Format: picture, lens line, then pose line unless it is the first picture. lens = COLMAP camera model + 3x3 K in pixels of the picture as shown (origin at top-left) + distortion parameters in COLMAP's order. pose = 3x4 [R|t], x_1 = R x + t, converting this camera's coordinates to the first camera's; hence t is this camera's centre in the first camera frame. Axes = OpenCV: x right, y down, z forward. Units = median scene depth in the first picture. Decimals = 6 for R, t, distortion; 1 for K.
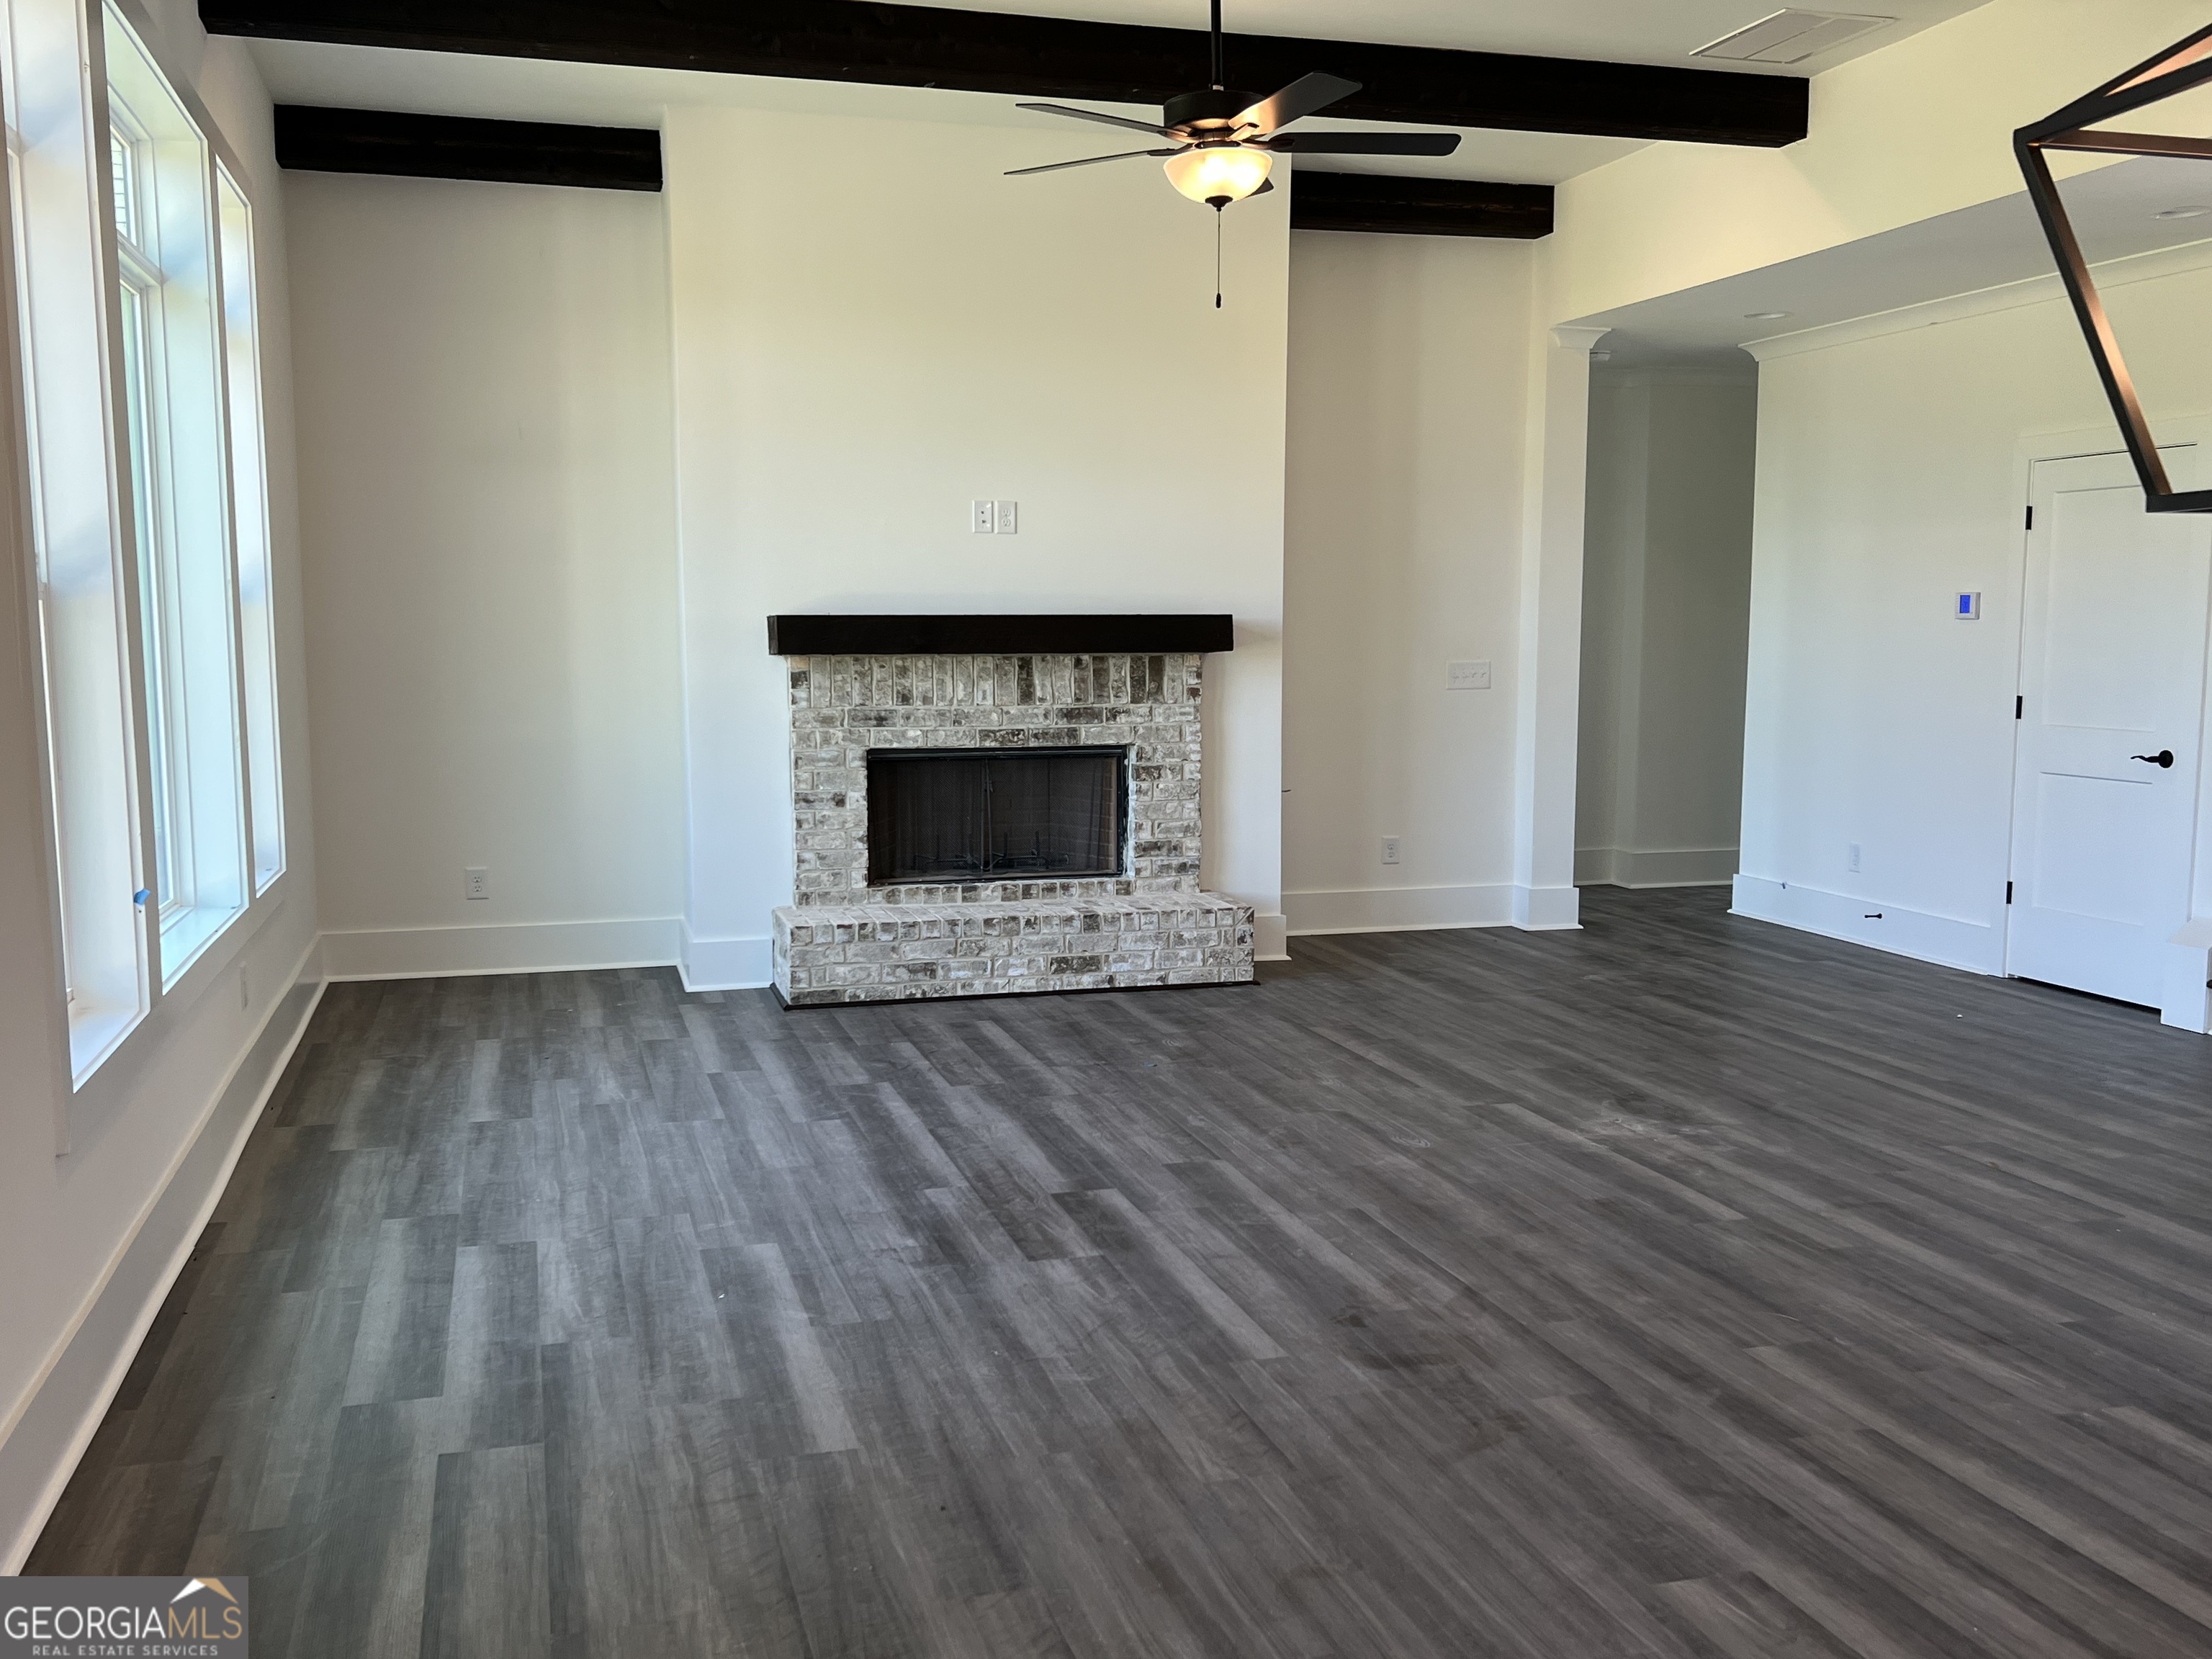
lens RADIAL K [[2022.7, 0, 1110.6], [0, 2022.7, 819.2], [0, 0, 1]] dist [0.058172, 0.000000]
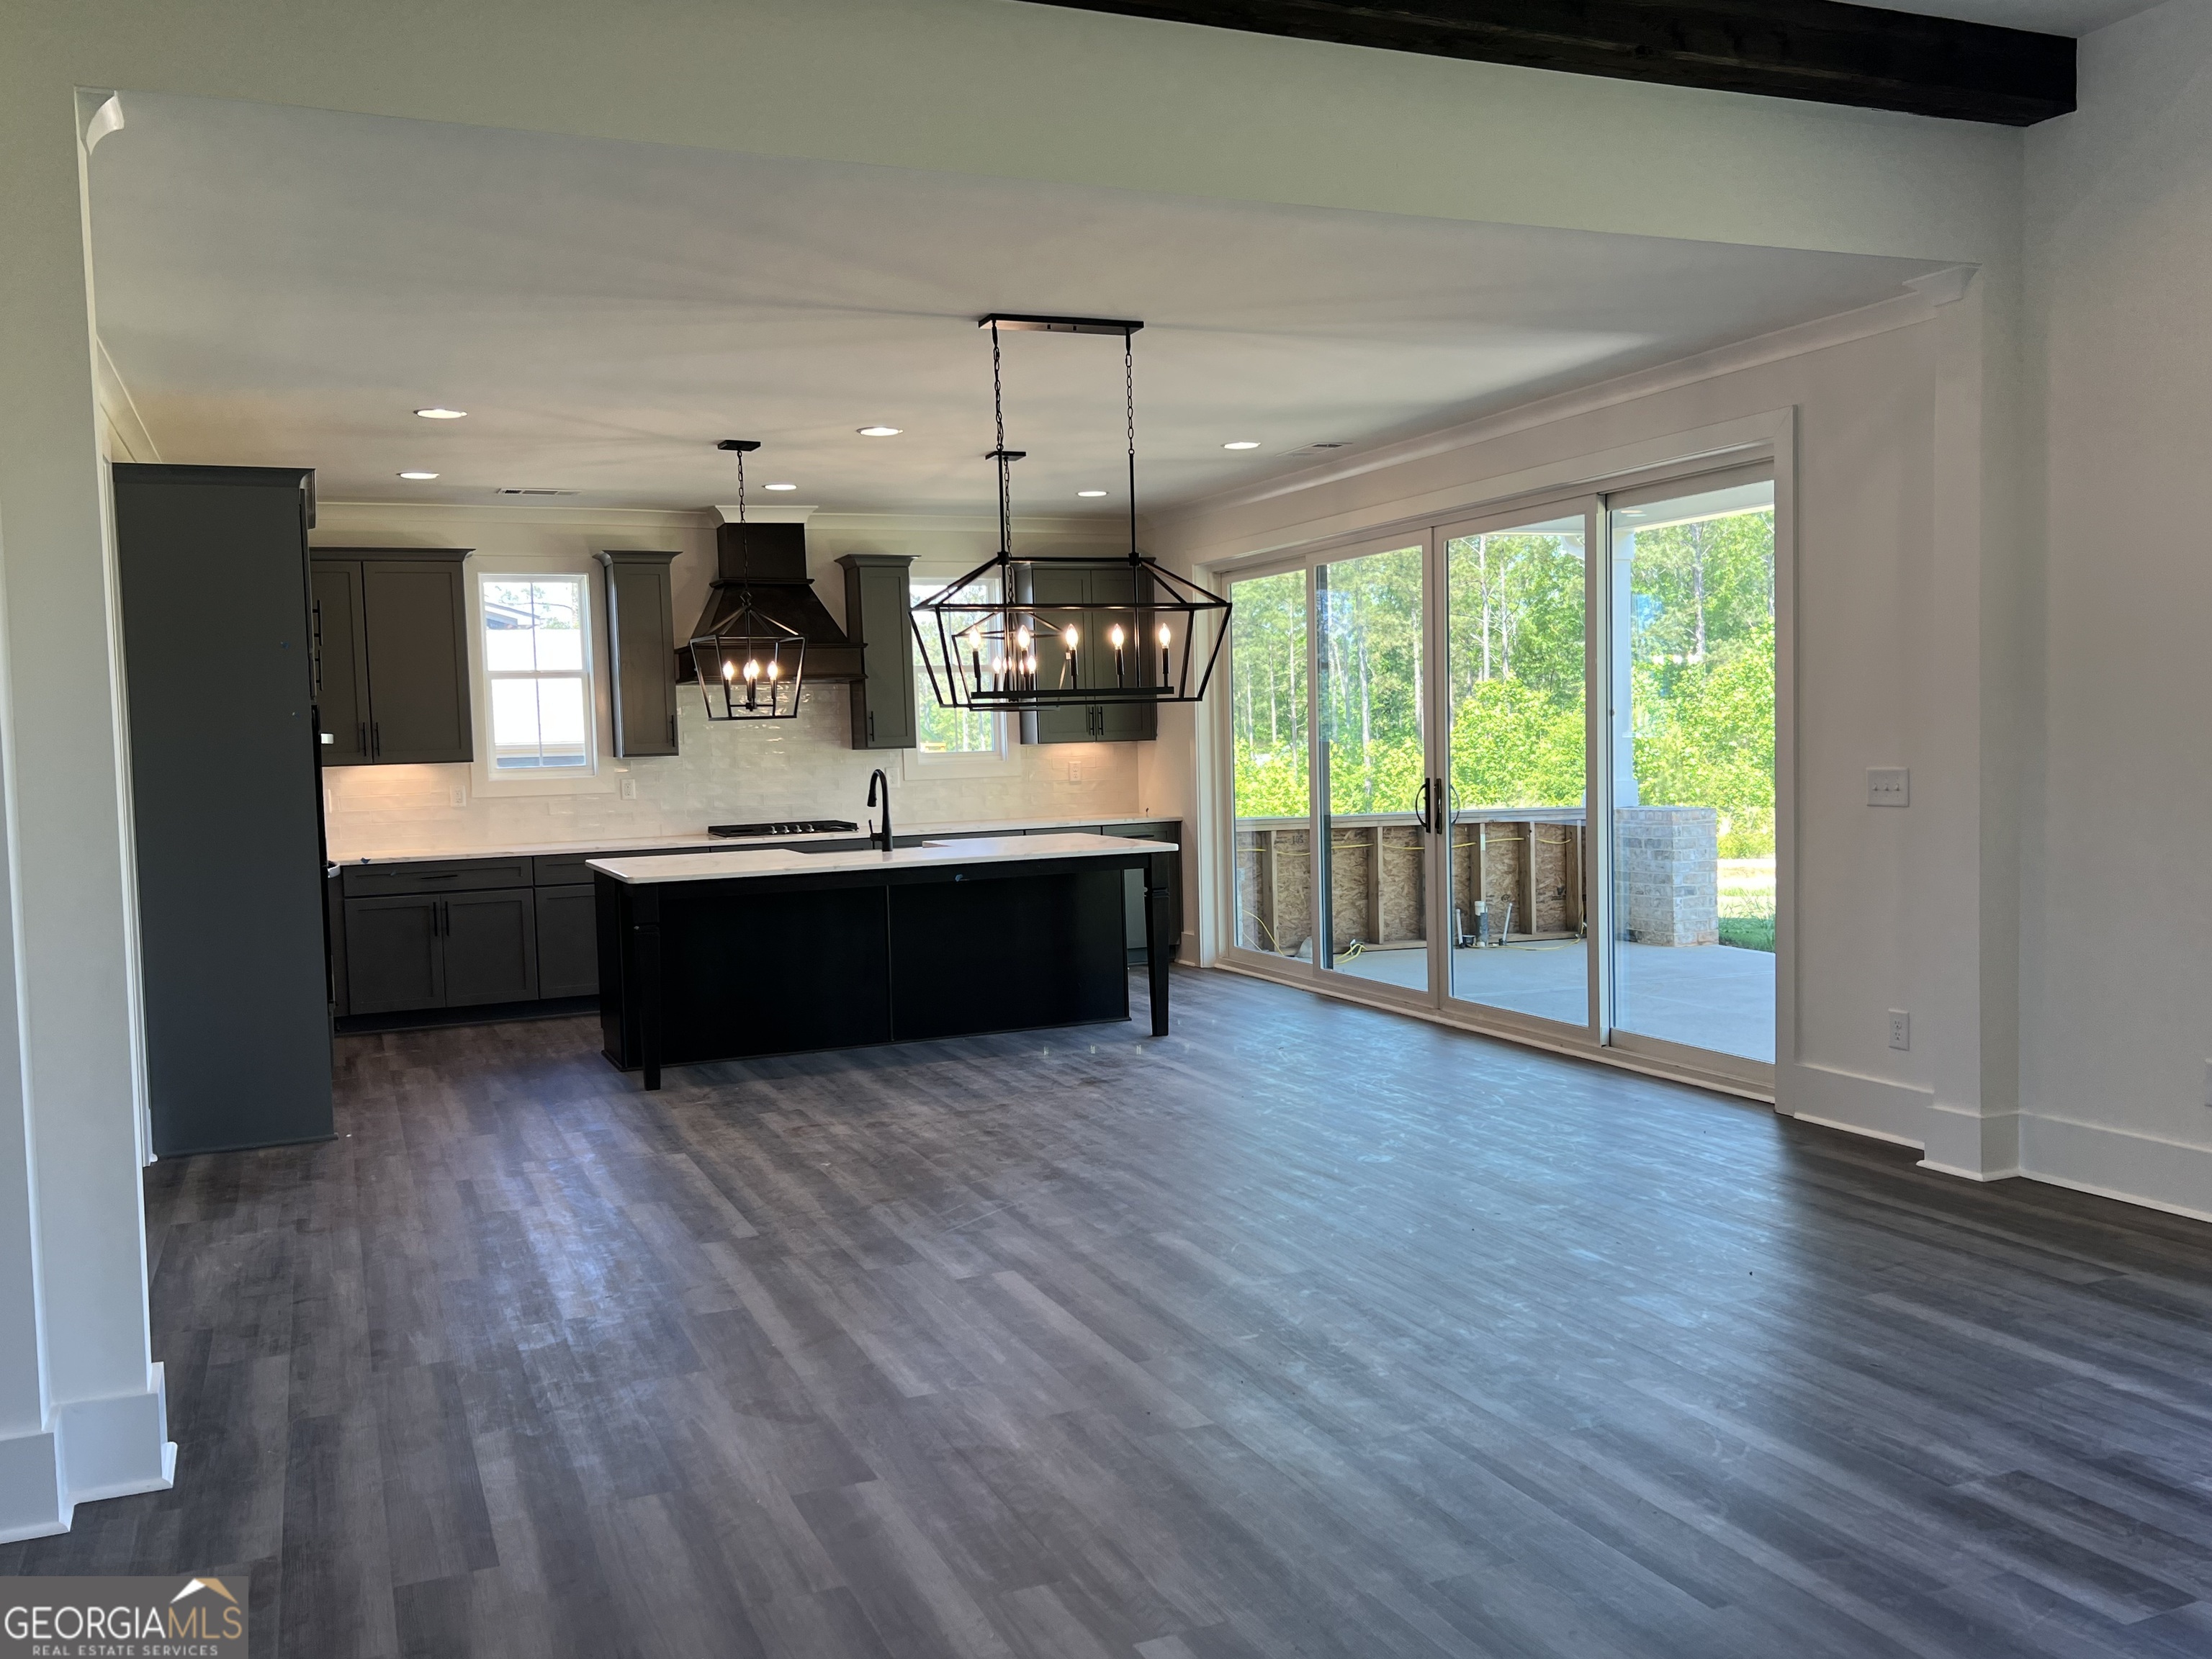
lens RADIAL K [[1854.7, 0, 1109.2], [0, 1854.7, 835.3], [0, 0, 1]] dist [0.045072, -0.053418]
pose [[-0.991641, 0.038203, -0.123243, 0.284110], [0.018839, 0.987796, 0.154609, -0.112997], [0.127646, 0.150995, -0.980259, 1.142917]]
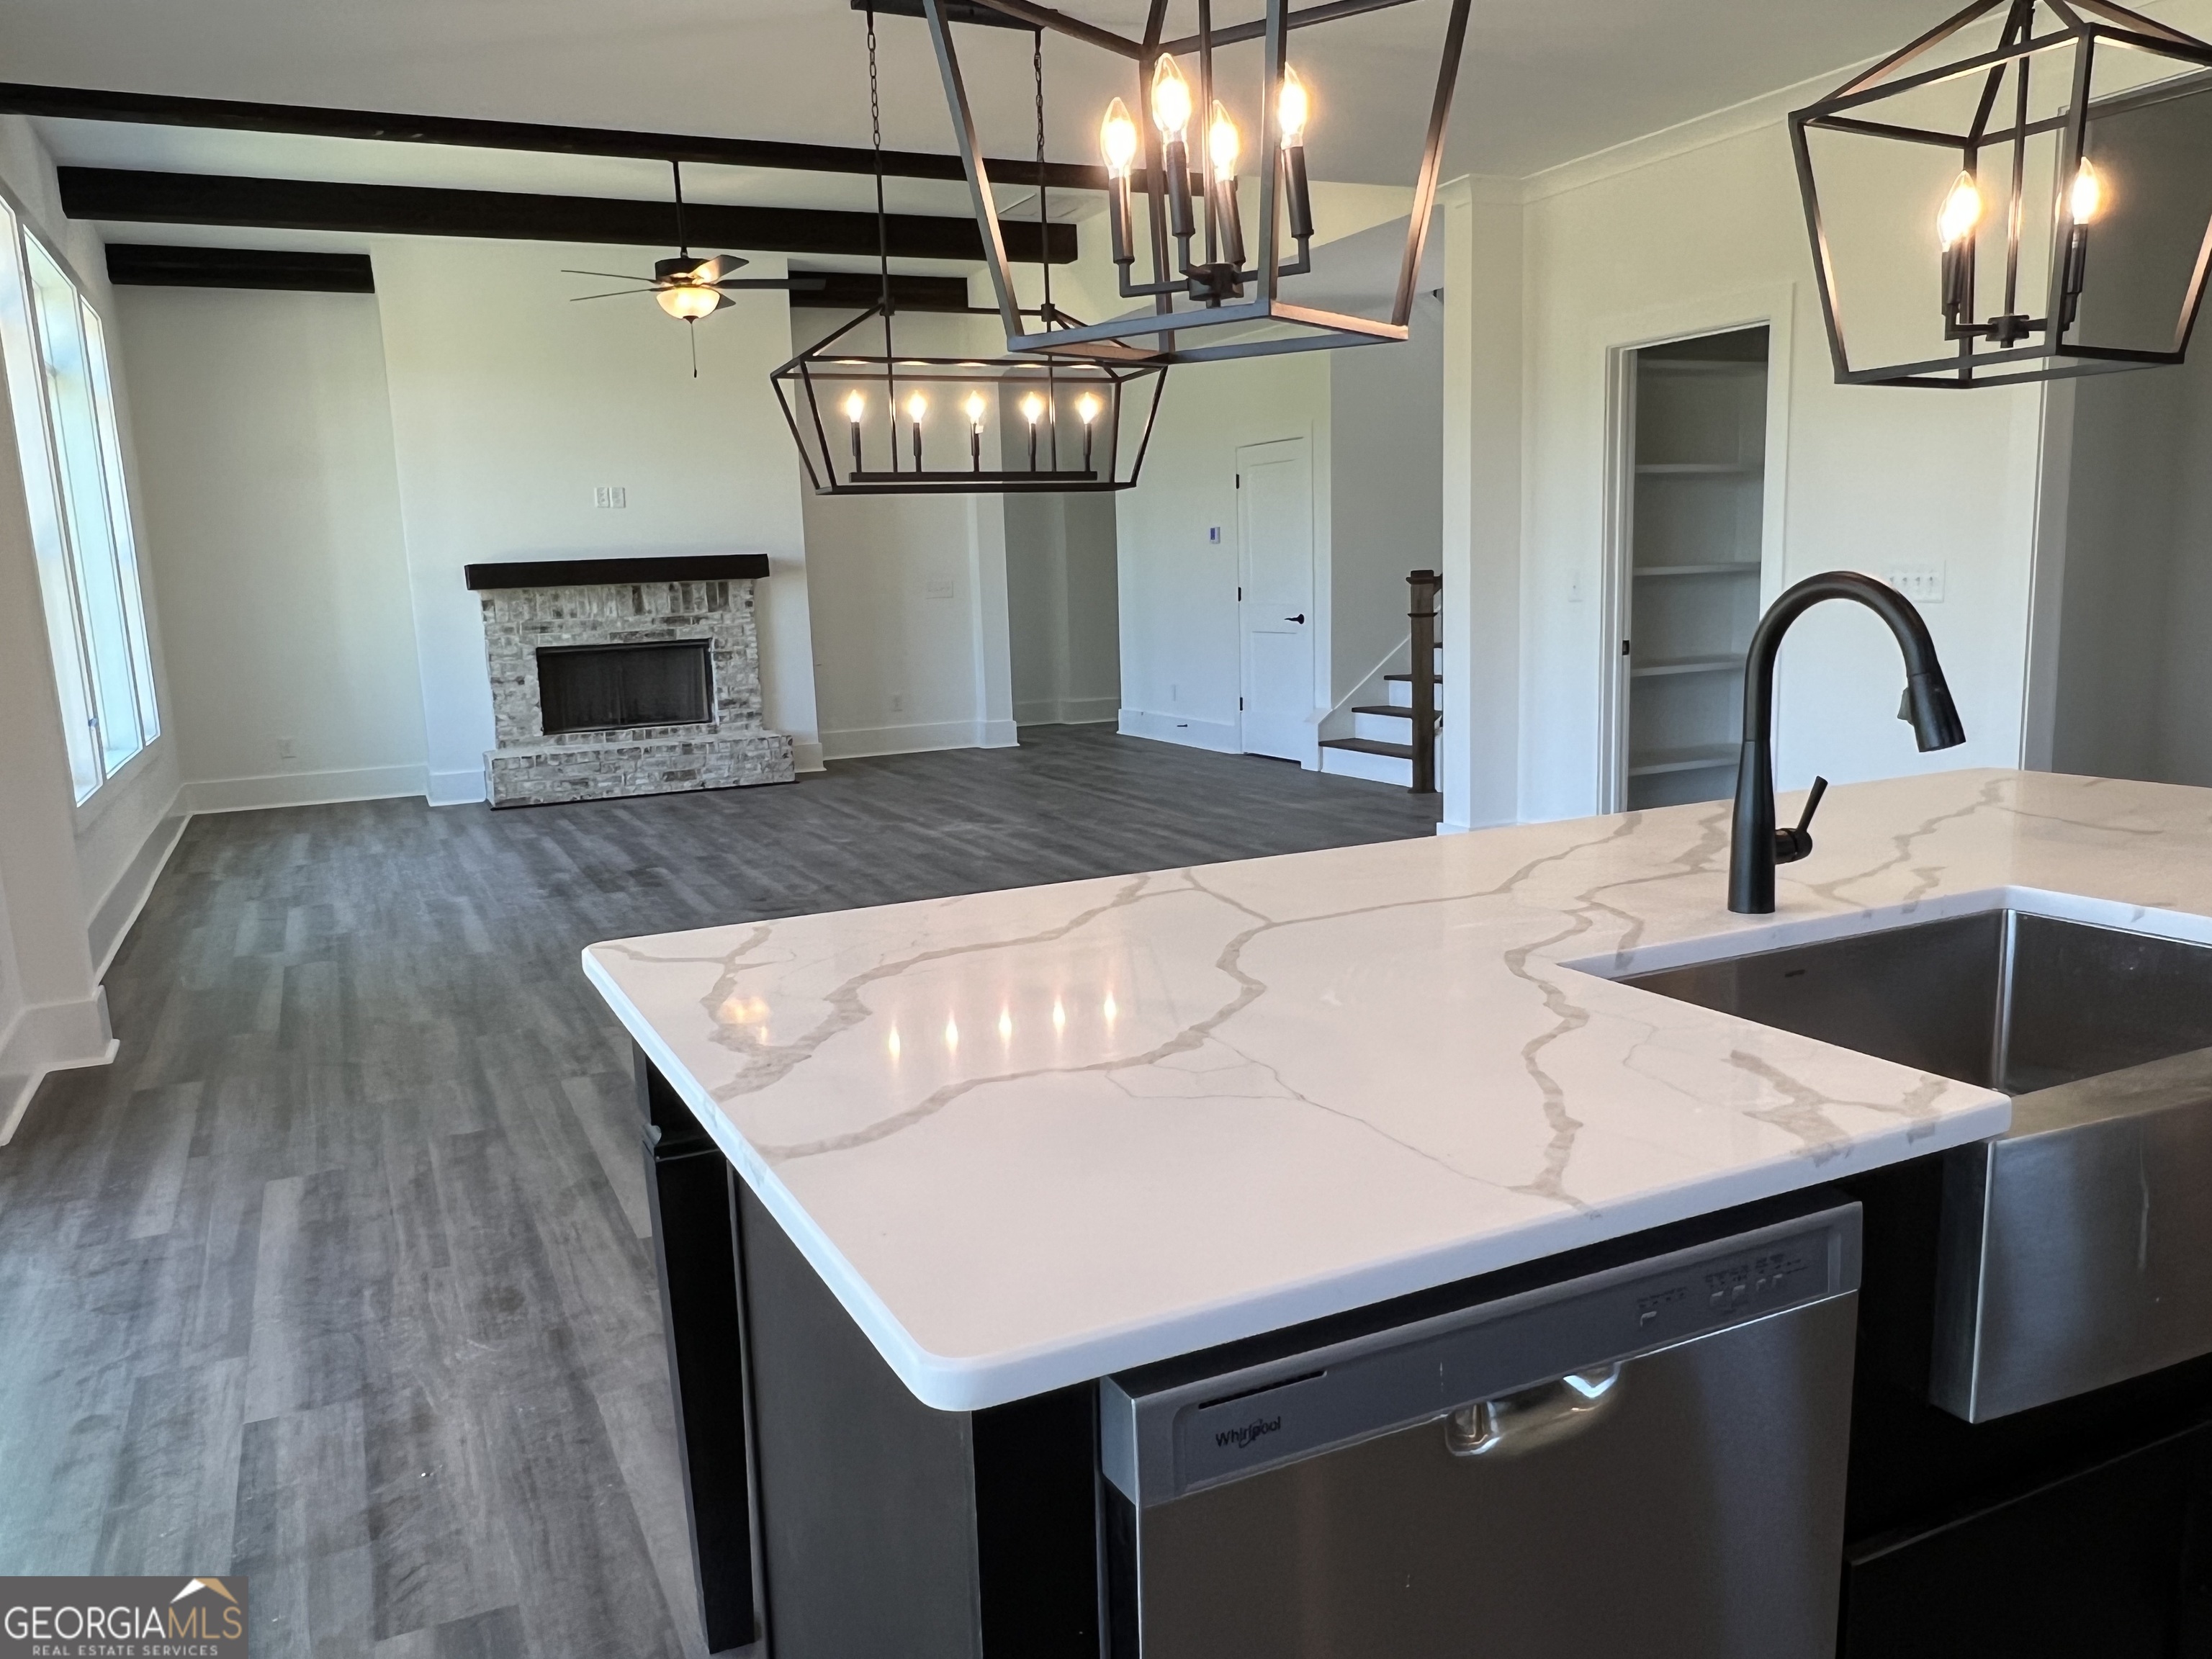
lens RADIAL K [[1637.2, 0, 1082.7], [0, 1637.2, 848.2], [0, 0, 1]] dist [-0.005380, 0.008356]
pose [[0.987662, -0.061399, 0.144061, 0.127538], [0.051122, 0.995948, 0.073983, 0.057829], [-0.148019, -0.065705, 0.986799, -0.399733]]
